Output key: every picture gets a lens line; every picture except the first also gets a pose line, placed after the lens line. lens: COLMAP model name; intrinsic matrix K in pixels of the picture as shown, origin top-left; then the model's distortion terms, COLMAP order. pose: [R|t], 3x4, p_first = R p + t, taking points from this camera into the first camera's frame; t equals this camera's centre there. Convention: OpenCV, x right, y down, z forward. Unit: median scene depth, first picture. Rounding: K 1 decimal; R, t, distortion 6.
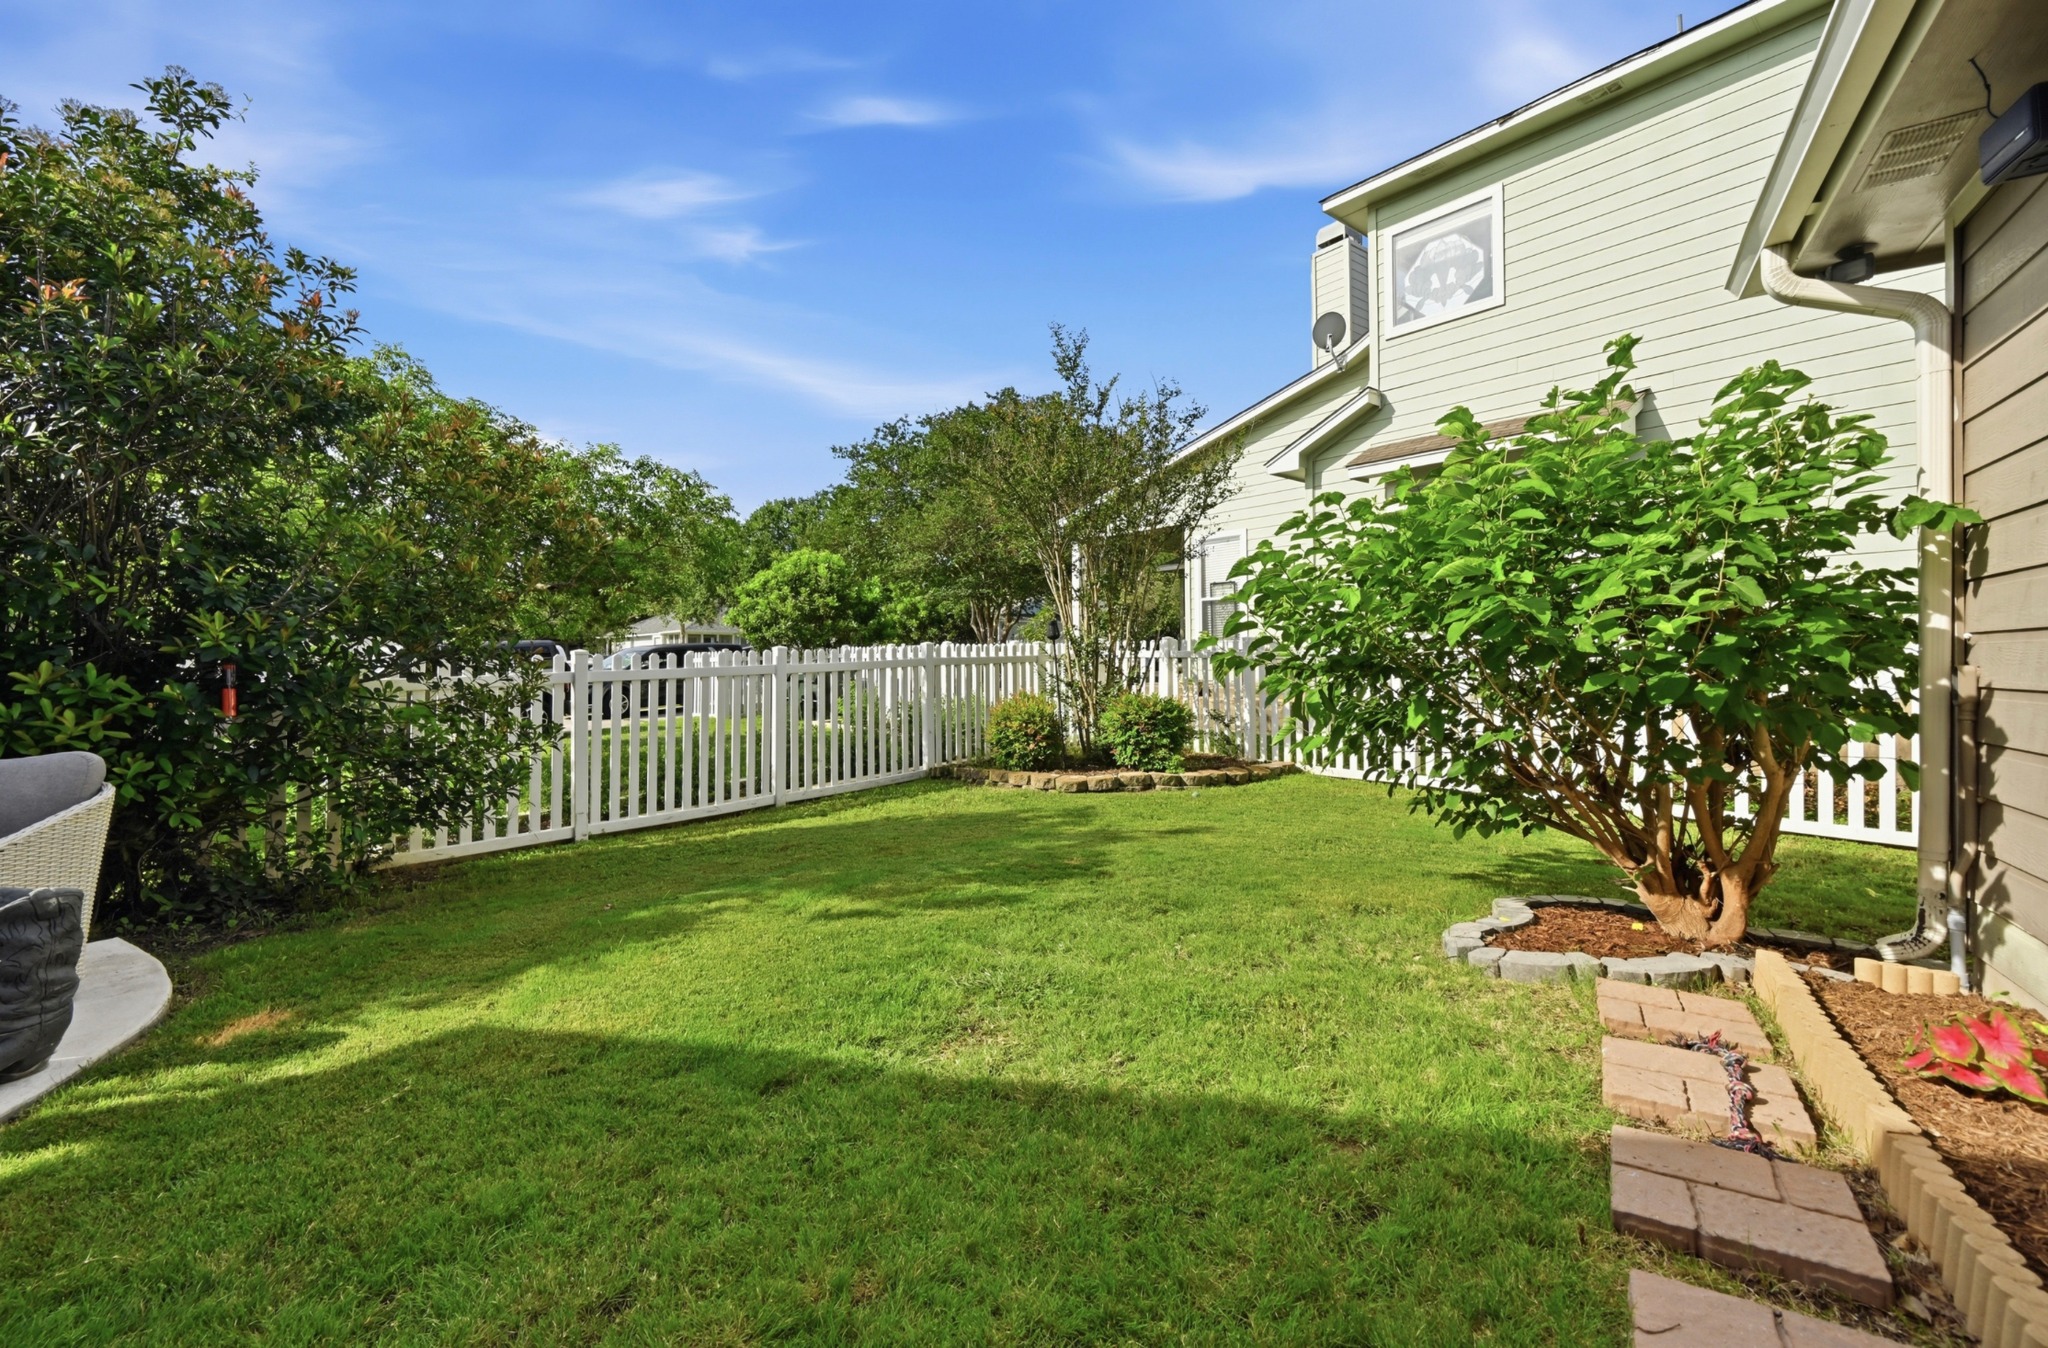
lens RADIAL K [[831.4, 0, 1025.1], [0, 831.4, 658.1], [0, 0, 1]] dist [0.000637, -0.000012]
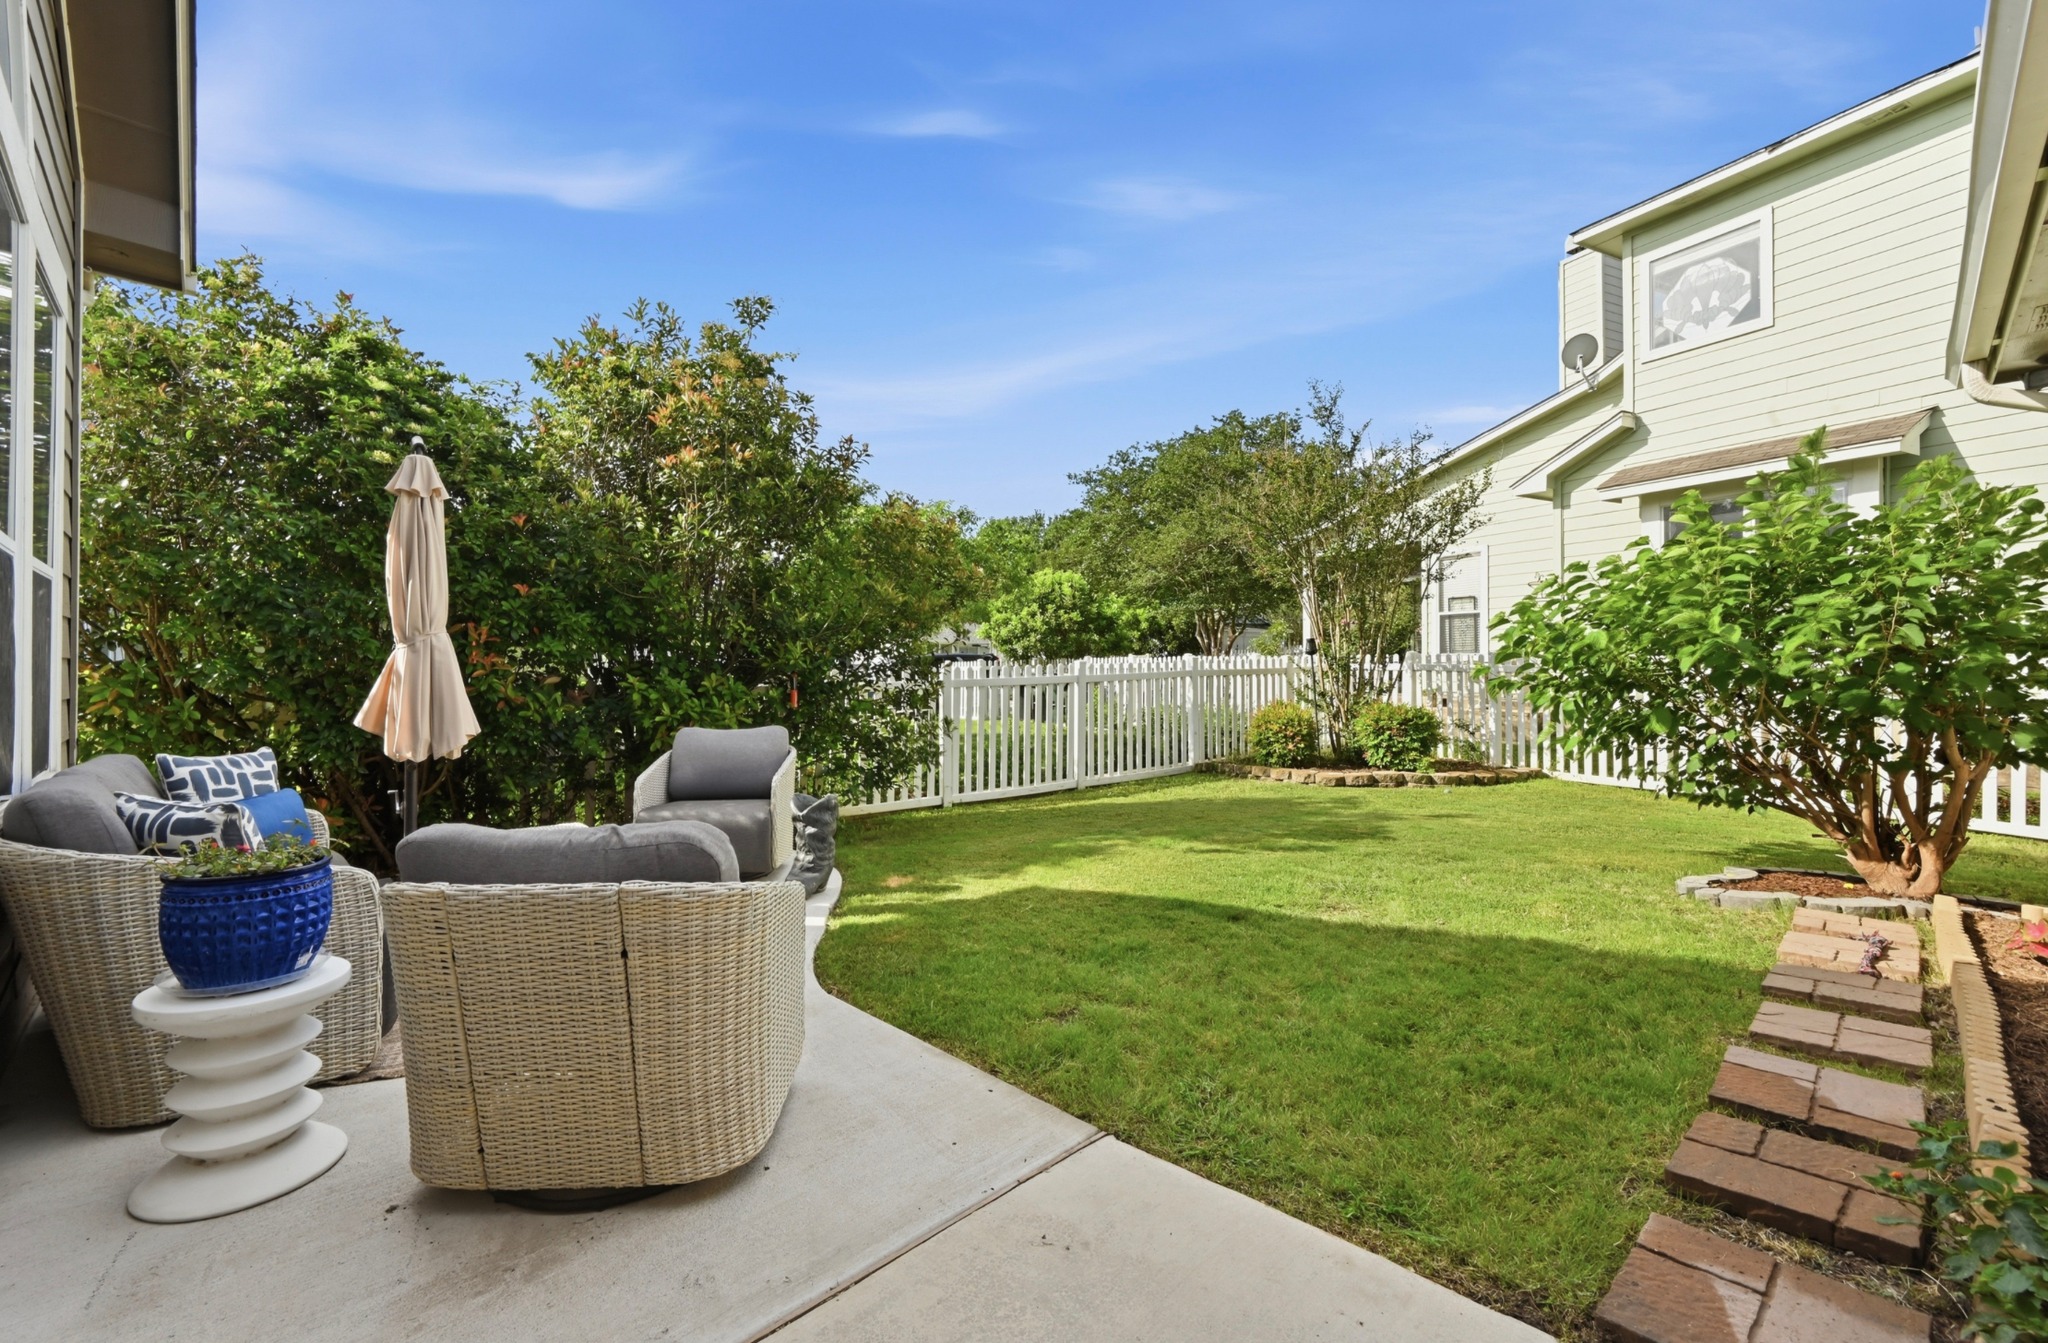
lens RADIAL K [[844.4, 0, 1024.0], [0, 844.4, 671.5], [0, 0, 1]] dist [-0.001708, -0.000512]
pose [[0.974698, 0.005965, -0.223445, -0.088280], [-0.004405, 0.999962, 0.007478, -0.005959], [0.223481, -0.006304, 0.974688, -0.221899]]
